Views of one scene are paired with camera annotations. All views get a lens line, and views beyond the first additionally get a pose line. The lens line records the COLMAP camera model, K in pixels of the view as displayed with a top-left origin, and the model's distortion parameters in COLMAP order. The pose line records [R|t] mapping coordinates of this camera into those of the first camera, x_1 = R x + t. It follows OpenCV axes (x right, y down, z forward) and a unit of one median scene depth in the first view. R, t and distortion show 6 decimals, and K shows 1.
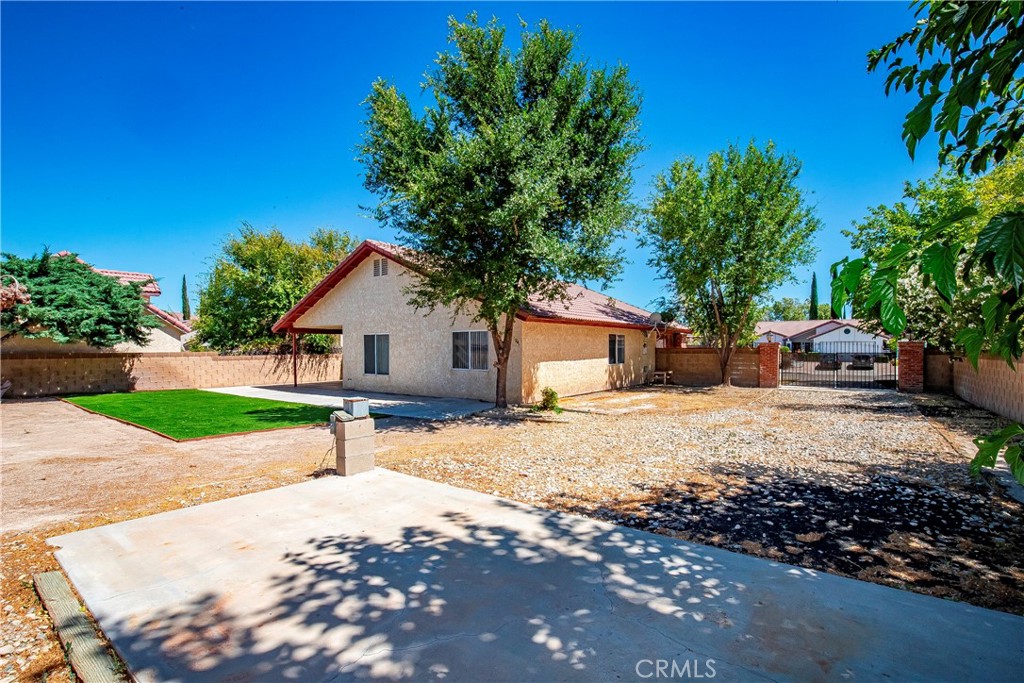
lens RADIAL K [[478.6, 0, 509.8], [0, 478.6, 348.8], [0, 0, 1]] dist [-0.018544, 0.001906]
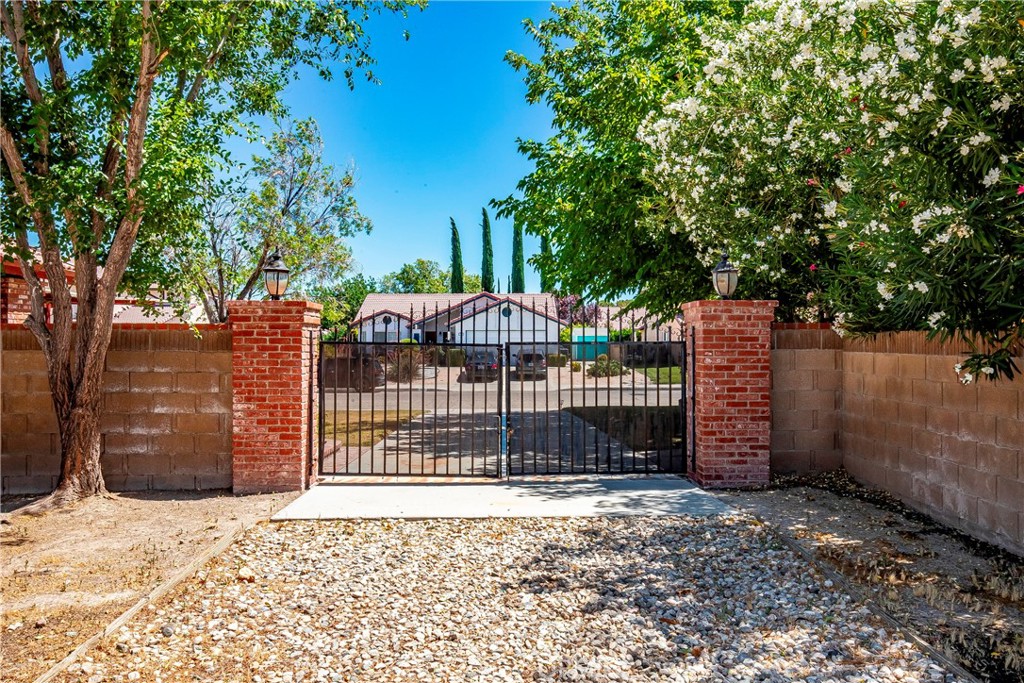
lens RADIAL K [[798.6, 0, 513.0], [0, 798.6, 346.9], [0, 0, 1]] dist [0.023466, 0.007244]
pose [[0.805631, -0.002150, 0.592414, 0.393012], [0.001908, 0.999998, 0.001034, 0.009275], [-0.592415, 0.000297, 0.805633, 0.587495]]
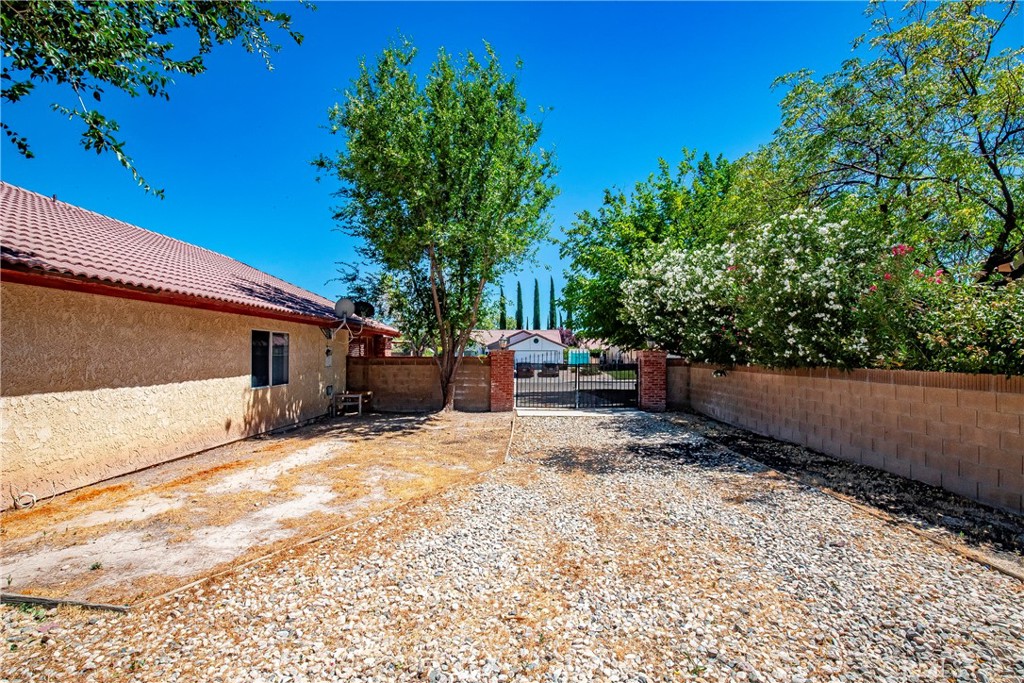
lens RADIAL K [[478.6, 0, 509.3], [0, 478.6, 357.3], [0, 0, 1]] dist [-0.018544, 0.001906]
pose [[0.823690, 0.002898, 0.567032, 0.131602], [-0.004293, 0.999990, 0.001125, -0.002522], [-0.567024, -0.003361, 0.823695, 0.375320]]
